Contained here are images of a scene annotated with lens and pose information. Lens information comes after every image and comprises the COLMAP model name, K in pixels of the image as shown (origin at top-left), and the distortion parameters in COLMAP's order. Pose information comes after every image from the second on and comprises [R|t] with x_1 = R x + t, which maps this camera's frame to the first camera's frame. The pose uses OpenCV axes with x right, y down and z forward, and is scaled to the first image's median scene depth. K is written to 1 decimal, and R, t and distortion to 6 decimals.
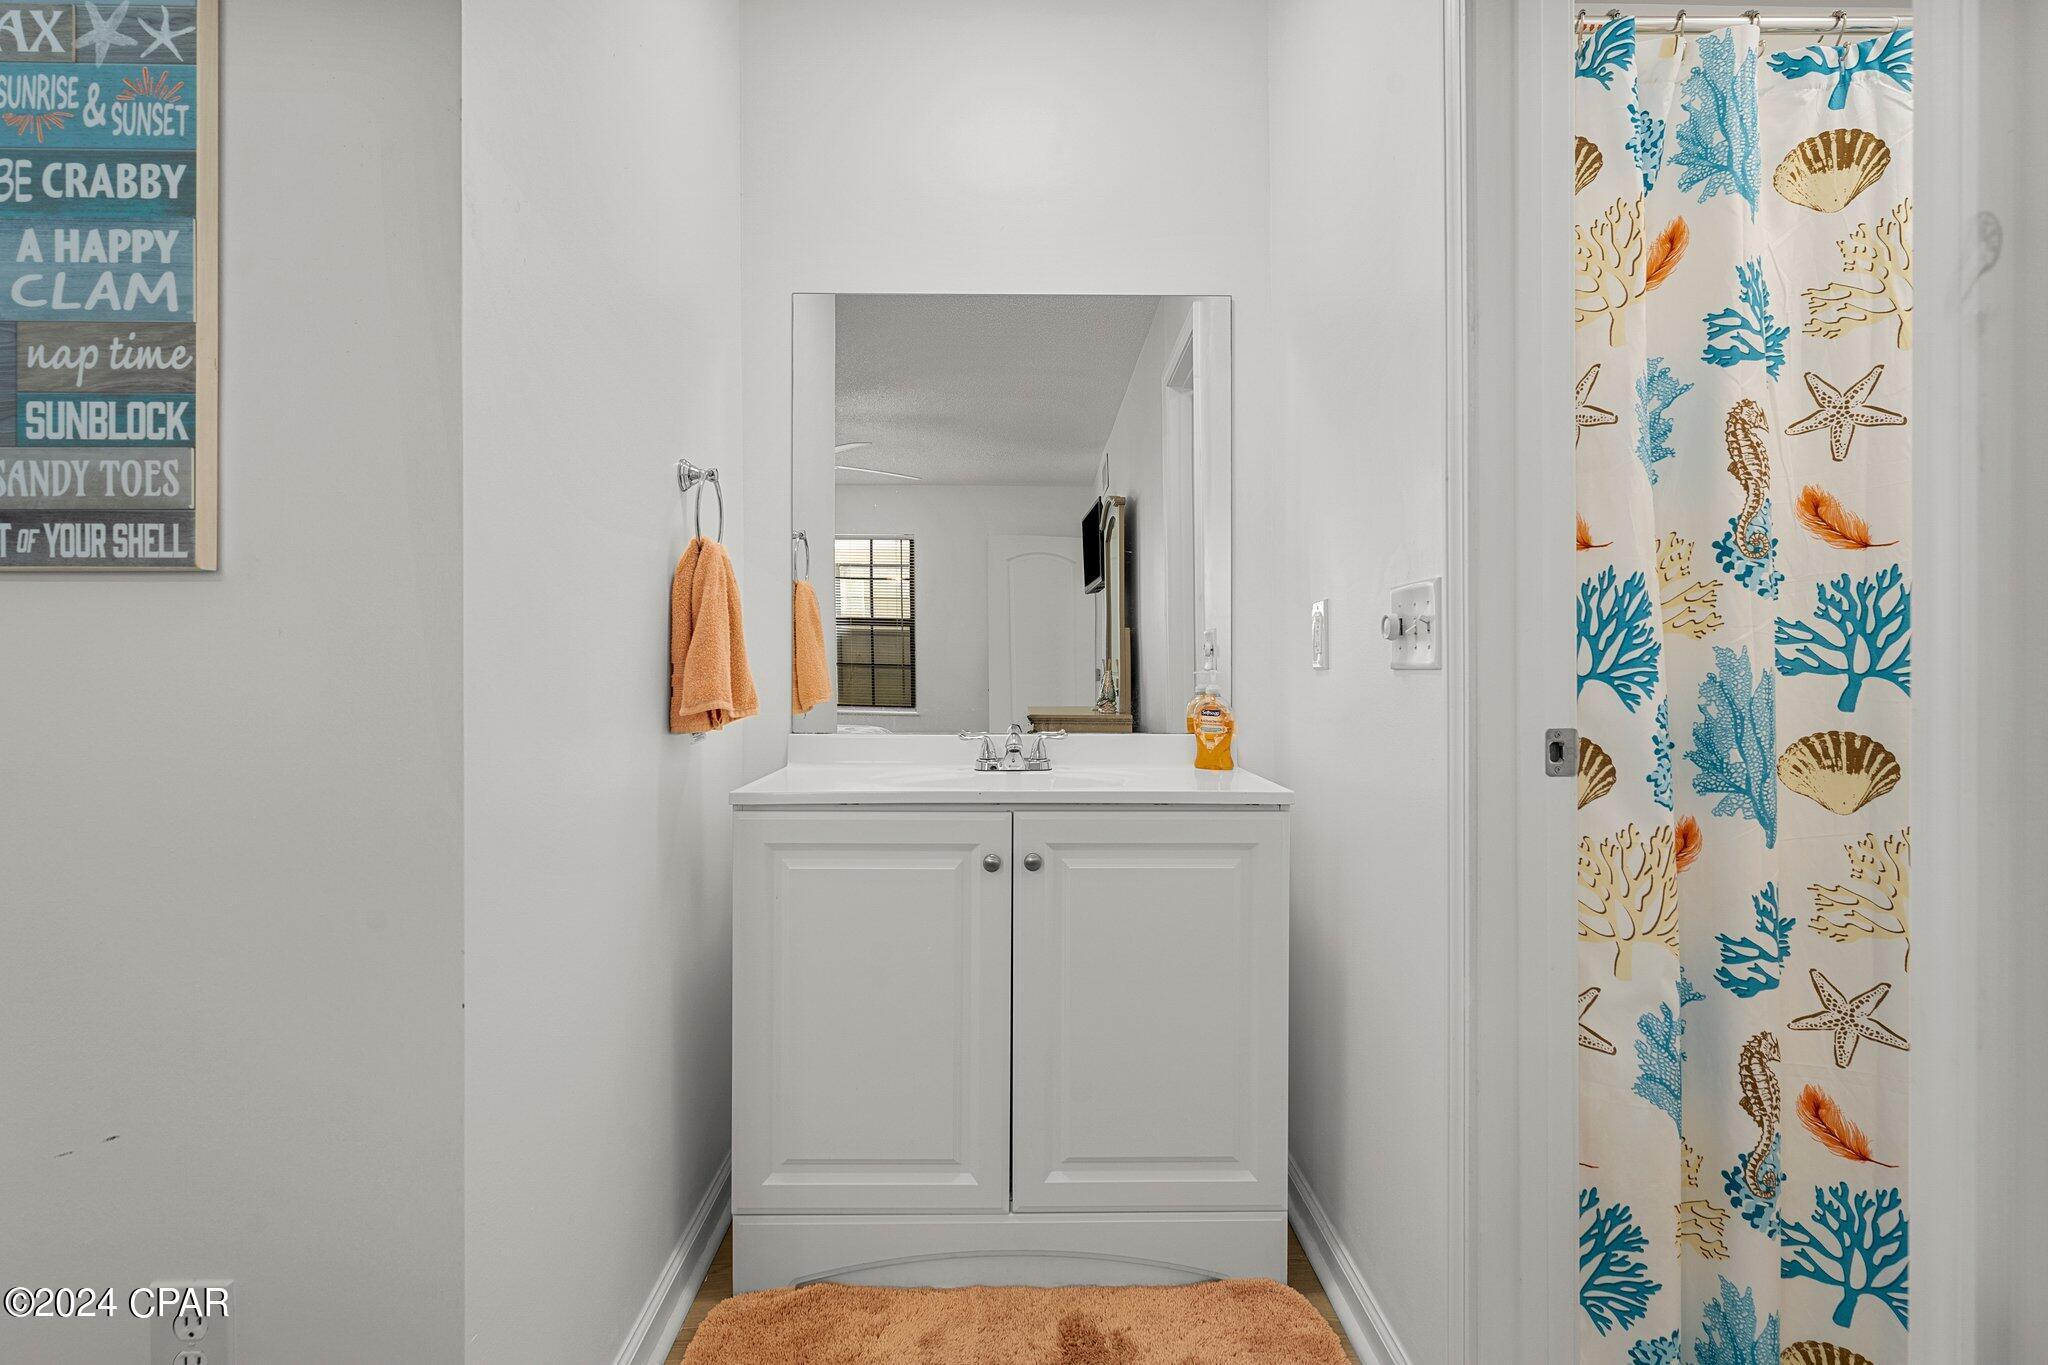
lens RADIAL K [[1089.0, 0, 1006.6], [0, 1089.0, 679.7], [0, 0, 1]] dist [-0.004806, -0.000063]
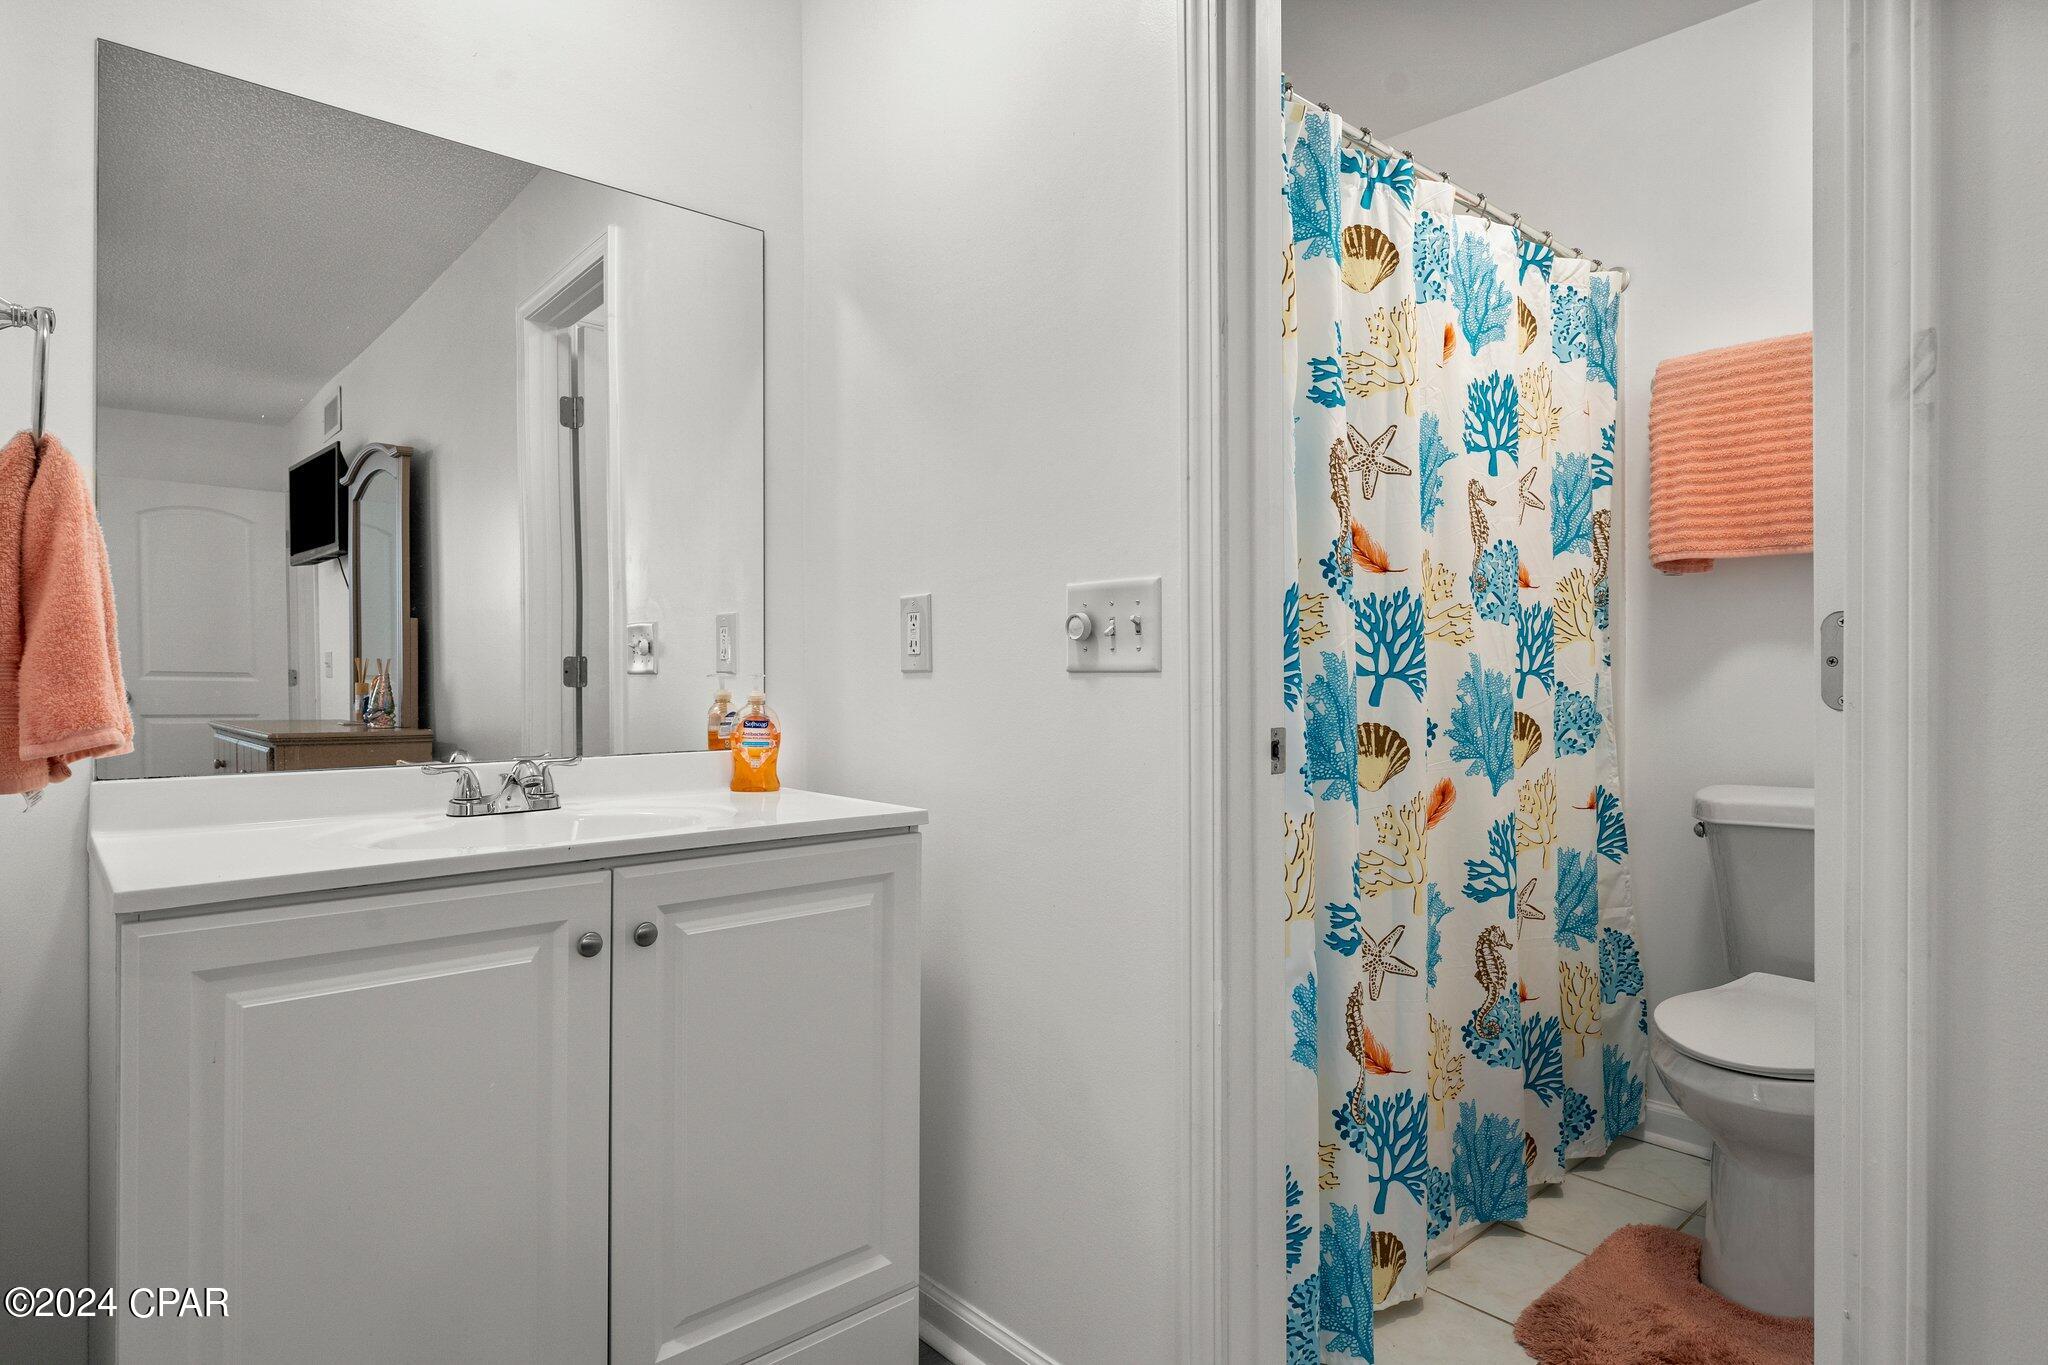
lens RADIAL K [[1164.6, 0, 1022.5], [0, 1164.6, 676.7], [0, 0, 1]] dist [-0.002441, -0.000732]
pose [[0.733651, -0.003279, 0.679519, -0.403381], [0.006272, 0.999978, -0.001946, -0.003805], [-0.679498, 0.005690, 0.733655, 0.314481]]
